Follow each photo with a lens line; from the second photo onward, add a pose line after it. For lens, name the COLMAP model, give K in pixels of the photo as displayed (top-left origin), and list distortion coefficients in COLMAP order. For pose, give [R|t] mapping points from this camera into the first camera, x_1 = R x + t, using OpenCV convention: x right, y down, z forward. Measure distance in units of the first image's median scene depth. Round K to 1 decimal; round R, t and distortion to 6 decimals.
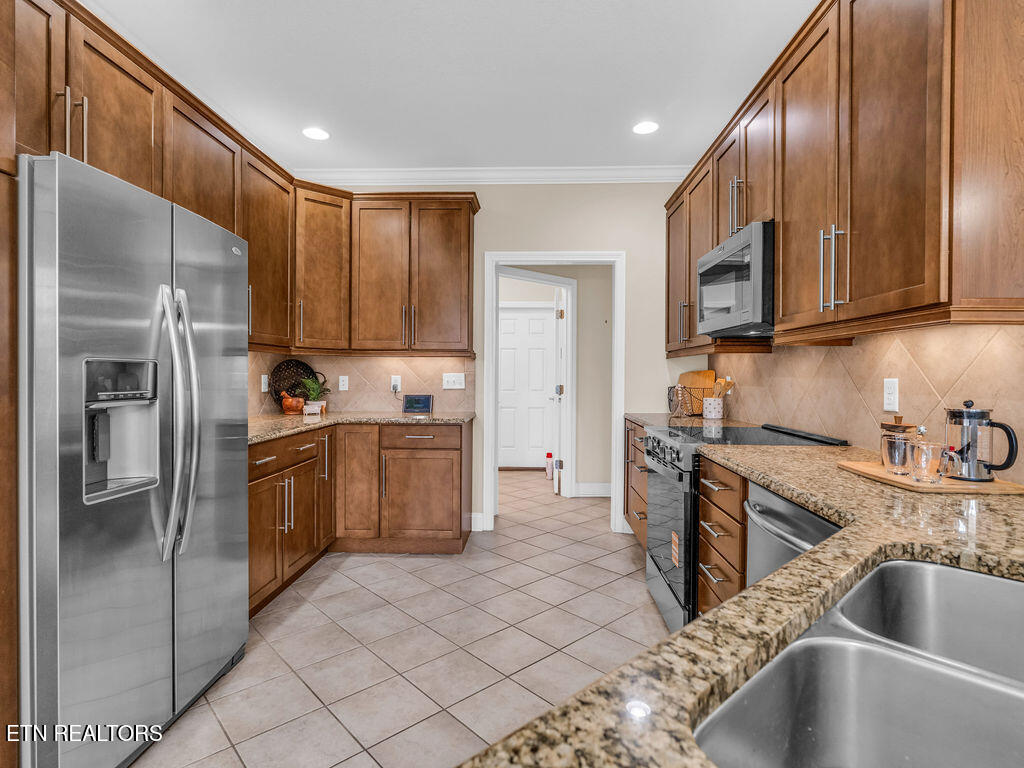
lens RADIAL K [[532.3, 0, 512.0], [0, 532.3, 384.0], [0, 0, 1]] dist [0.000846, 0.000752]
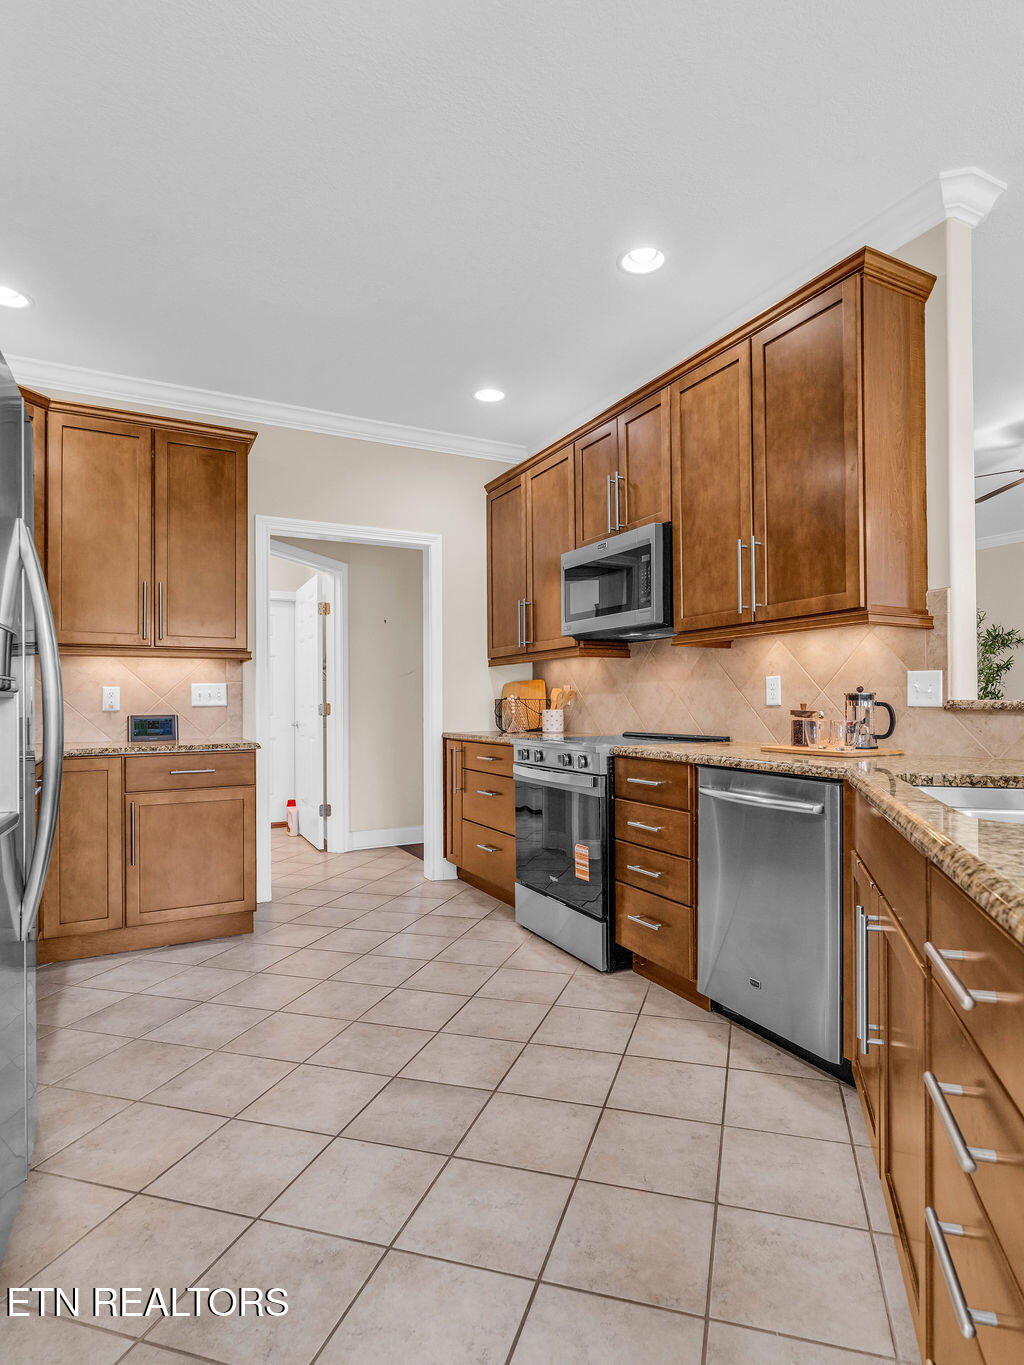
lens RADIAL K [[745.3, 0, 513.8], [0, 745.3, 704.0], [0, 0, 1]] dist [0.002231, 0.000771]
pose [[0.869060, -0.008836, 0.494627, -0.338207], [0.017826, 0.999750, -0.013460, 0.037264], [-0.494385, 0.020515, 0.869001, -0.061602]]
